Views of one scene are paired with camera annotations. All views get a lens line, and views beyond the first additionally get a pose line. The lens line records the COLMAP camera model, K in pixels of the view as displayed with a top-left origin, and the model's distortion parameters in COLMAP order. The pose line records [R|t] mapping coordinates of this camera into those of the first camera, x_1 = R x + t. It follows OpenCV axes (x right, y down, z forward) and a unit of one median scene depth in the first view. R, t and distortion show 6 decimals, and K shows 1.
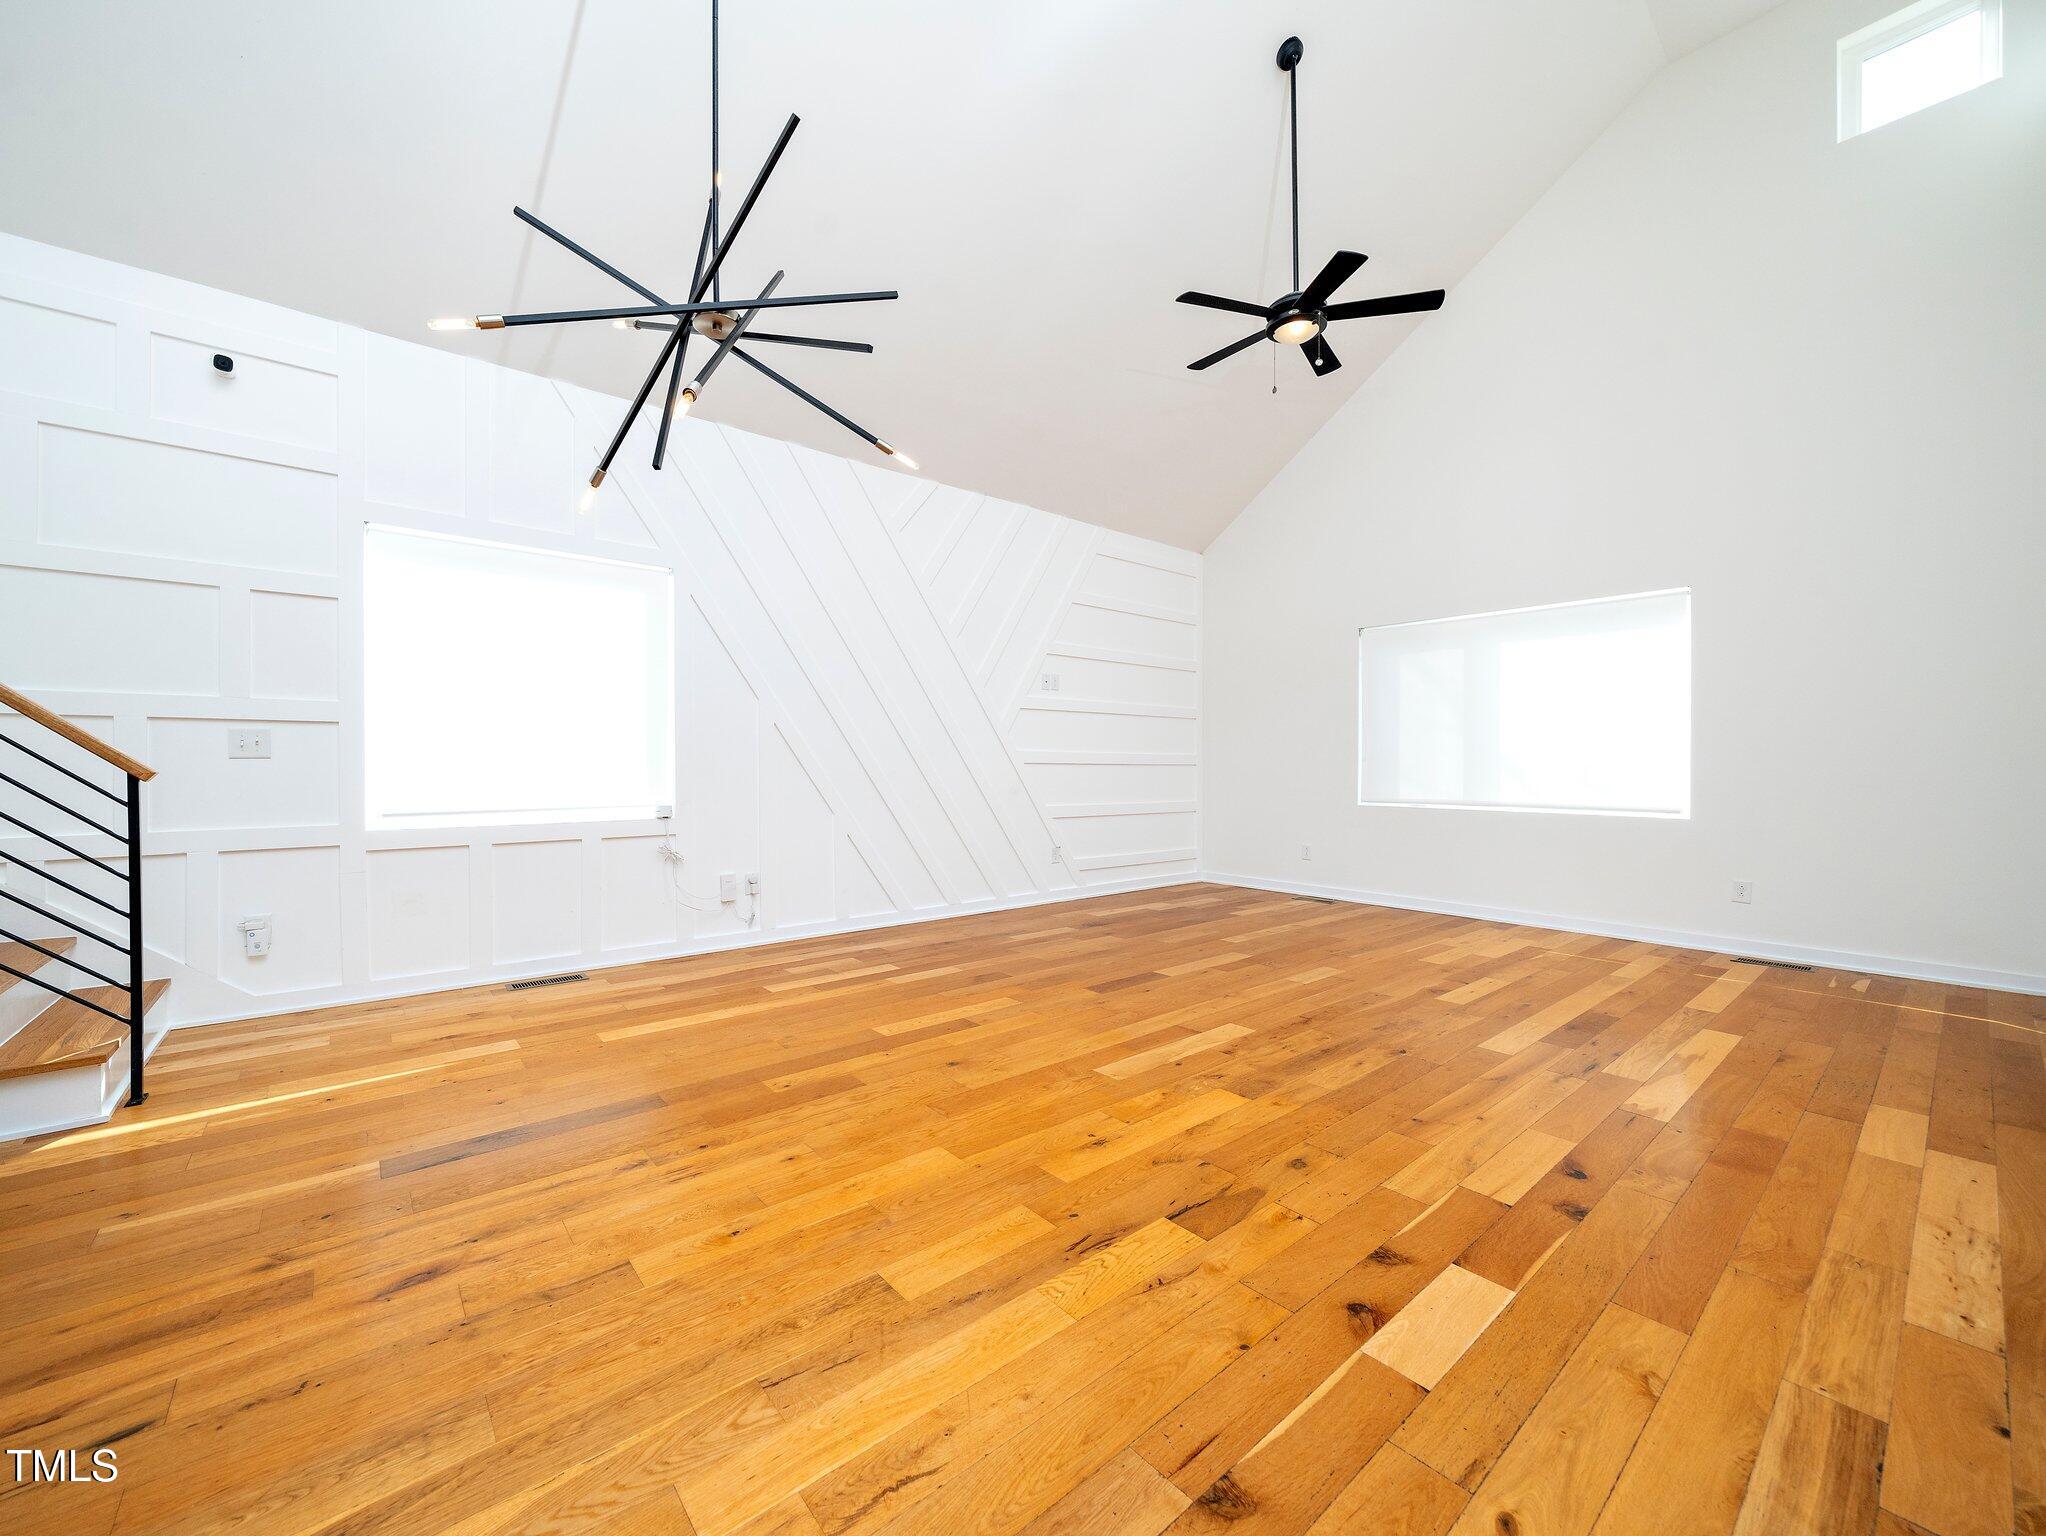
lens RADIAL K [[794.2, 0, 1026.7], [0, 794.2, 770.1], [0, 0, 1]] dist [-0.002950, -0.000126]
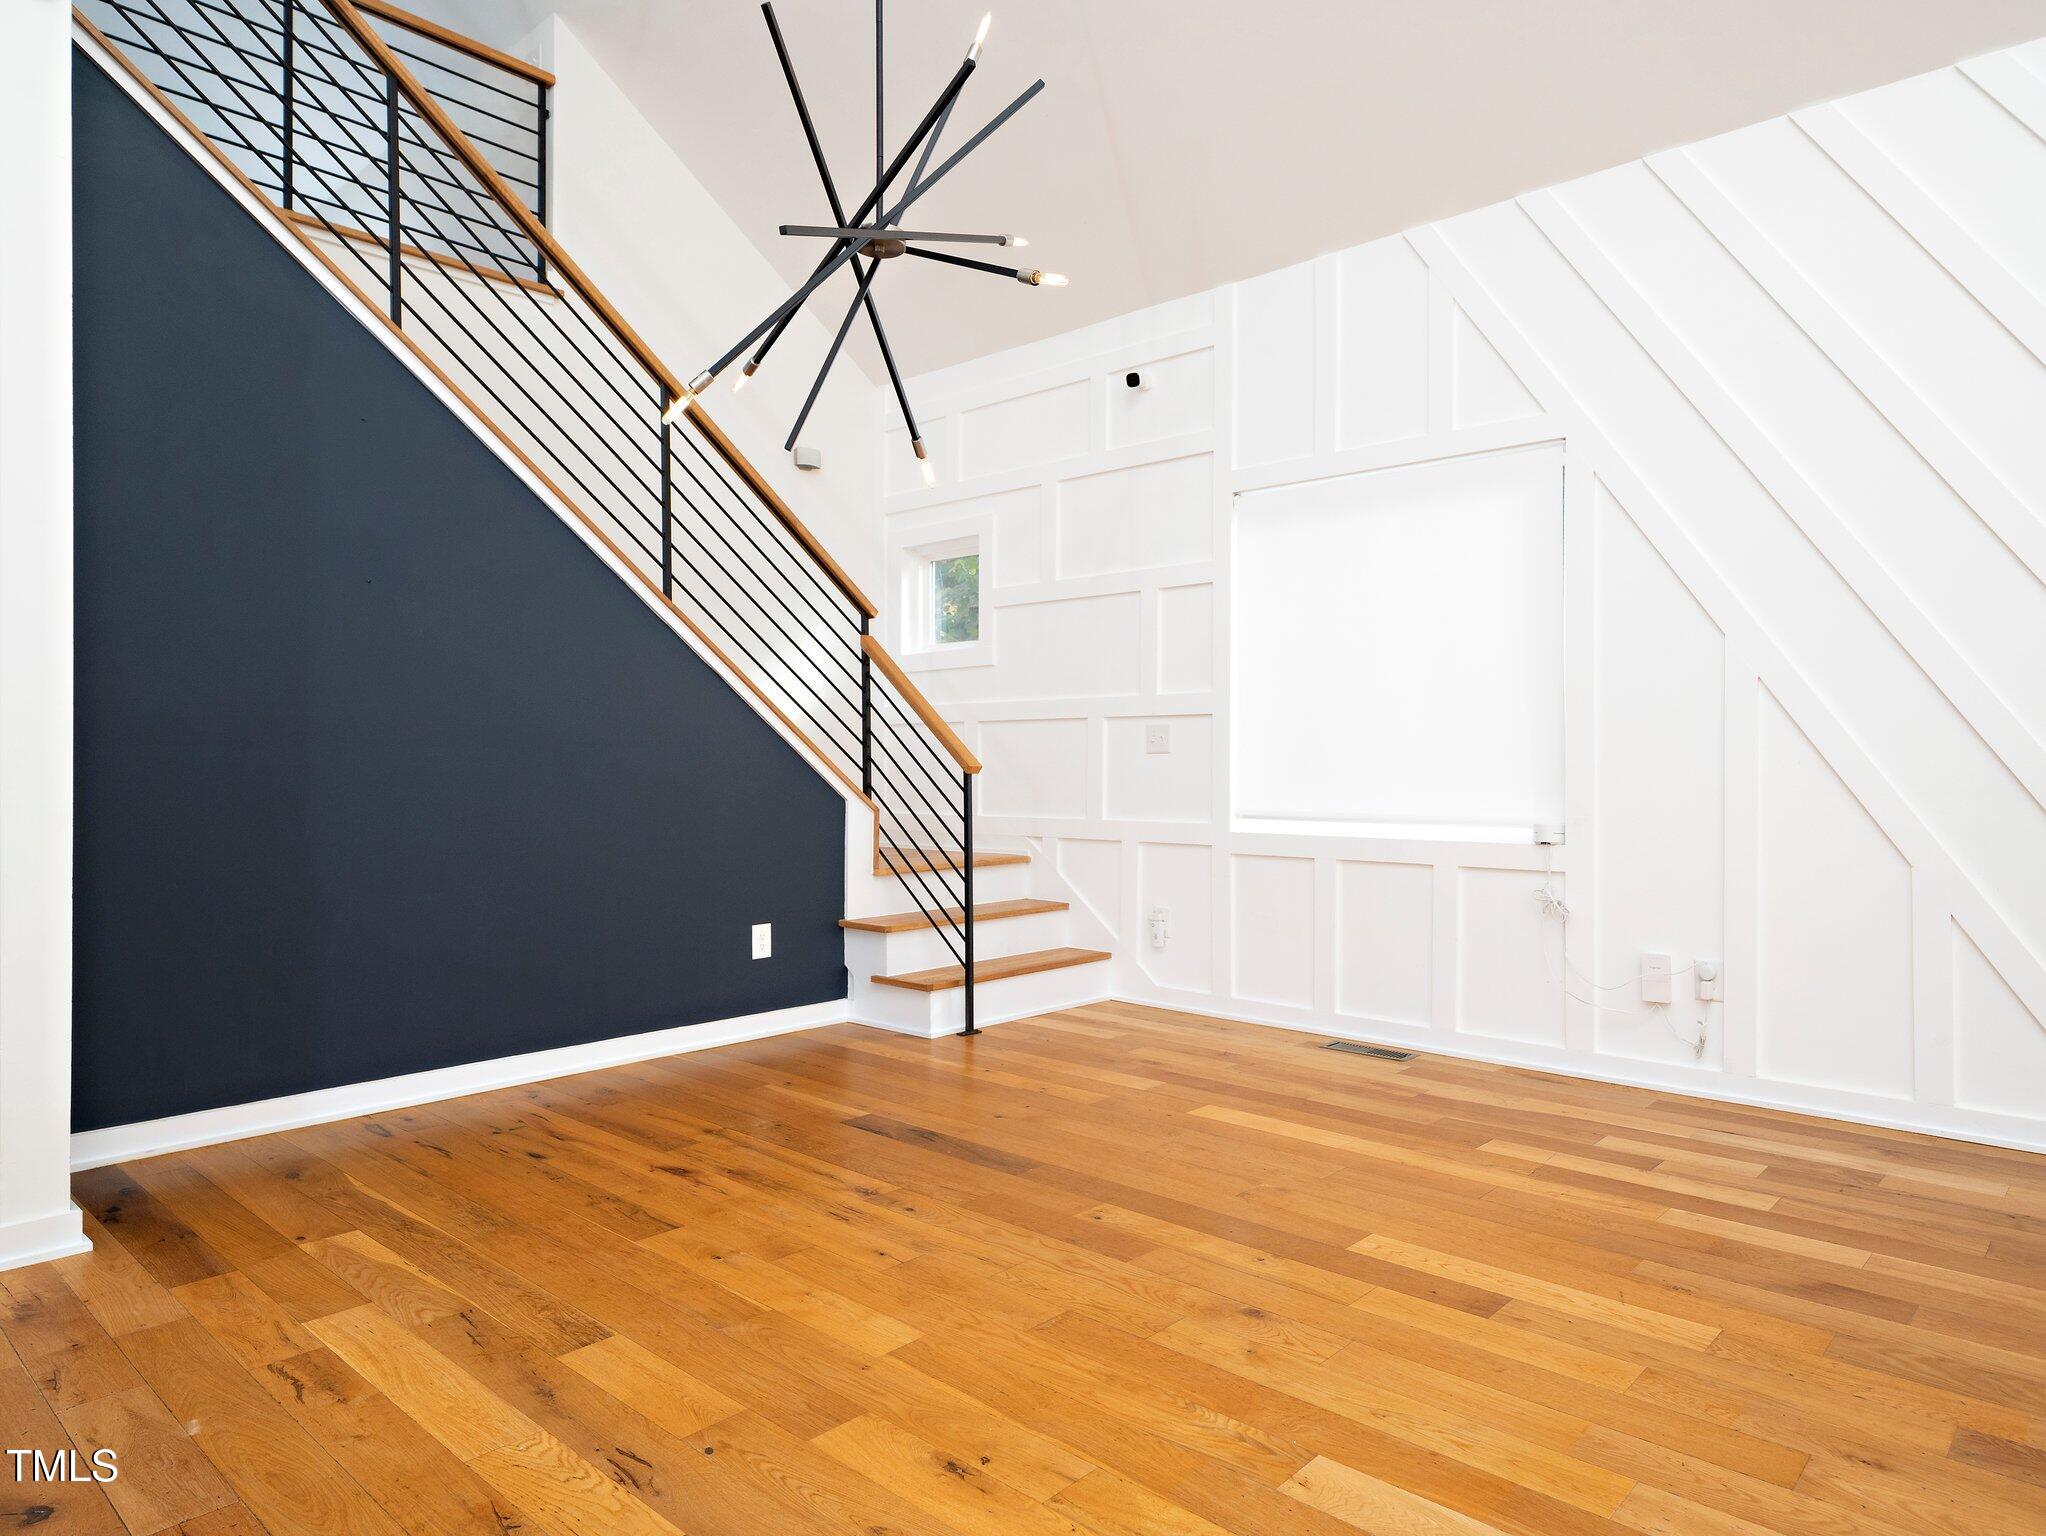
lens RADIAL K [[1257.6, 0, 1026.5], [0, 1257.6, 763.9], [0, 0, 1]] dist [0.008193, -0.000807]
pose [[0.139209, 0.001374, -0.990262, 0.704639], [-0.004004, 0.999992, 0.000825, -0.002269], [0.990255, 0.003850, 0.139213, 0.699819]]
